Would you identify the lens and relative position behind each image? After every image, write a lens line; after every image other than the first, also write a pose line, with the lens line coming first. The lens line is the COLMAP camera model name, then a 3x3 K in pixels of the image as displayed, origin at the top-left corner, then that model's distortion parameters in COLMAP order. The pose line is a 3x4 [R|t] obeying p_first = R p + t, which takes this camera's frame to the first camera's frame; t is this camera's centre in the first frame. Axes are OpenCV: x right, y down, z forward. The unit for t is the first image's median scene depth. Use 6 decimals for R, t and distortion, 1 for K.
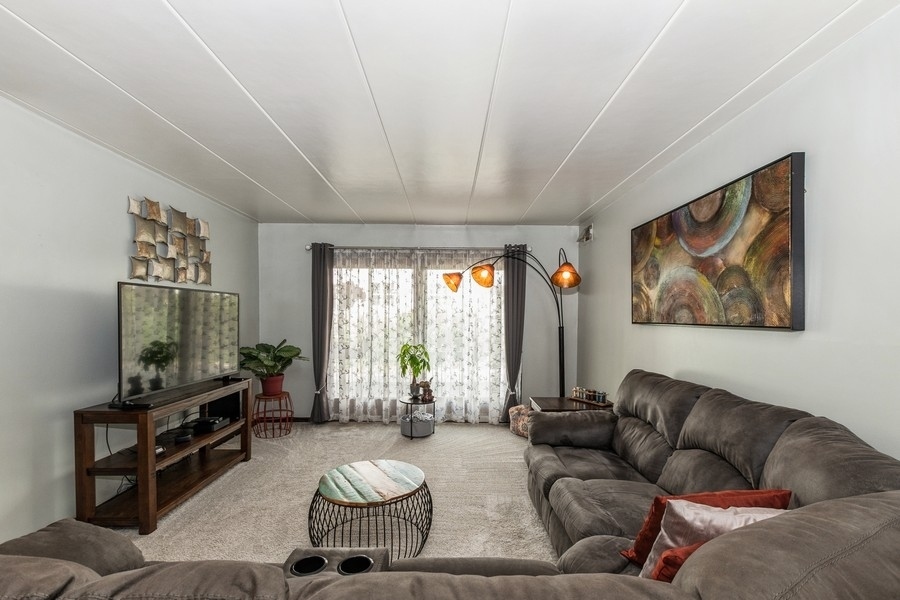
lens RADIAL K [[389.4, 0, 457.6], [0, 389.4, 323.9], [0, 0, 1]] dist [-0.017995, -0.000942]
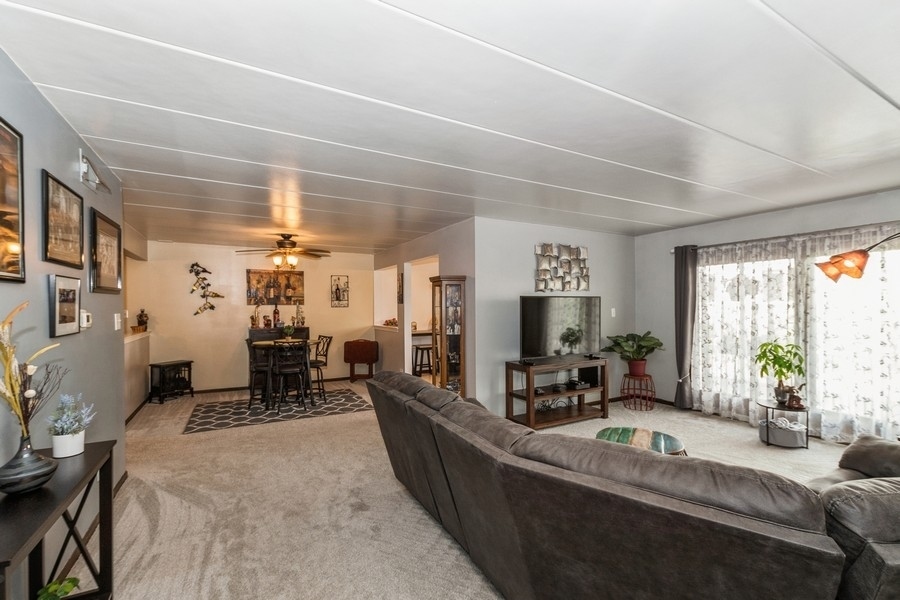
lens RADIAL K [[389.4, 0, 450.2], [0, 389.4, 304.5], [0, 0, 1]] dist [-0.017995, -0.000942]
pose [[0.457267, -0.010259, -0.889270, 0.337736], [-0.009510, 0.999820, -0.016424, -0.017005], [0.889279, 0.015967, 0.457087, -0.095507]]
